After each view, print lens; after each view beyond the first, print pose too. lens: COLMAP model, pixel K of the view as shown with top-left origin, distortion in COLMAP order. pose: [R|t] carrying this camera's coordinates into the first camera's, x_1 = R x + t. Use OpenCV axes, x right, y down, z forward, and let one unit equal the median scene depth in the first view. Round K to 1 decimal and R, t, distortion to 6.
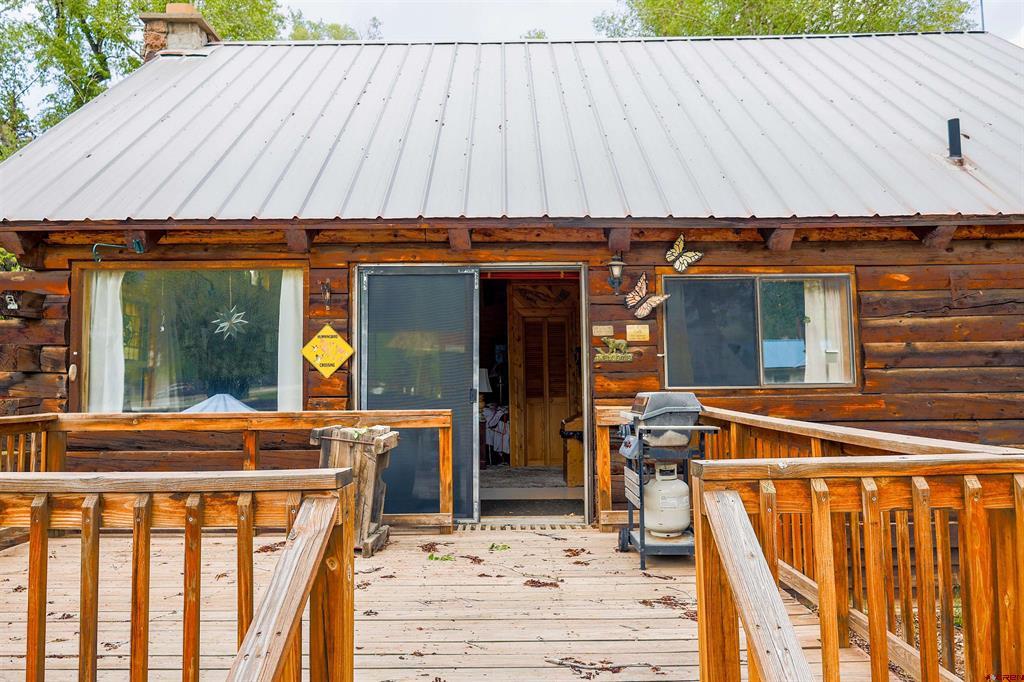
lens RADIAL K [[715.7, 0, 512.5], [0, 715.7, 345.5], [0, 0, 1]] dist [-0.001145, -0.017861]
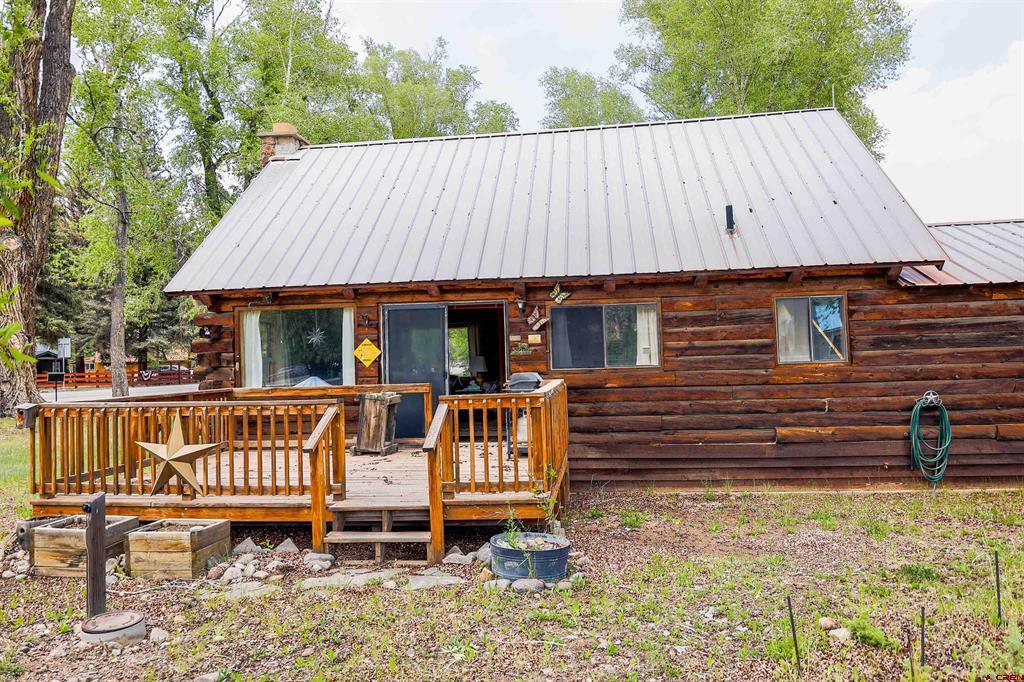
lens RADIAL K [[715.7, 0, 512.2], [0, 715.7, 336.0], [0, 0, 1]] dist [-0.001145, -0.017861]
pose [[0.992065, -0.021643, -0.123851, 0.340452], [0.023946, 0.999566, 0.017136, -0.057071], [0.123427, -0.019966, 0.992153, -0.780180]]
